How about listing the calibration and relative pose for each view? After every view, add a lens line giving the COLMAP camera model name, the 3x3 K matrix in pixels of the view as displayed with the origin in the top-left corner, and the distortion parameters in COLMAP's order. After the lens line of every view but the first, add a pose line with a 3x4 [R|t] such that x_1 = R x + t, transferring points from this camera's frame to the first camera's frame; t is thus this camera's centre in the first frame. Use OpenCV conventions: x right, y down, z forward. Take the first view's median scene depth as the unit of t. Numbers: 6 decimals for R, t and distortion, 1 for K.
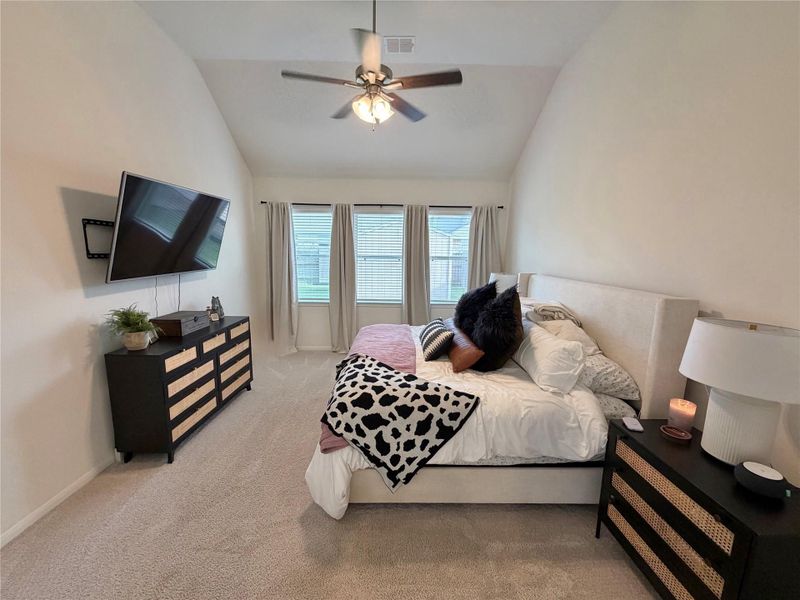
lens RADIAL K [[318.8, 0, 397.6], [0, 318.8, 300.7], [0, 0, 1]] dist [0.000476, 0.000661]
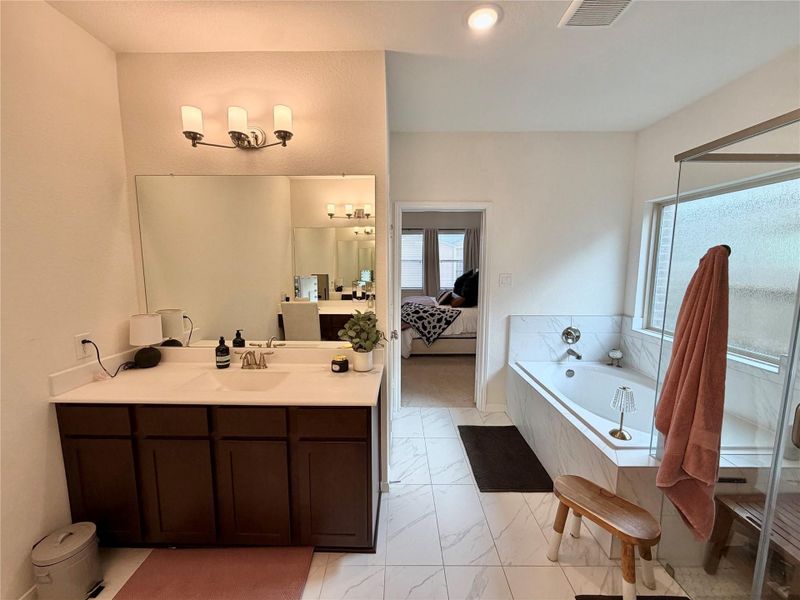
lens RADIAL K [[318.8, 0, 397.6], [0, 318.8, 300.7], [0, 0, 1]] dist [0.000476, 0.000661]
pose [[0.999611, -0.013754, -0.024263, -0.194624], [0.013041, 0.999485, -0.029333, 0.296823], [0.024654, 0.029005, 0.999275, -1.609358]]
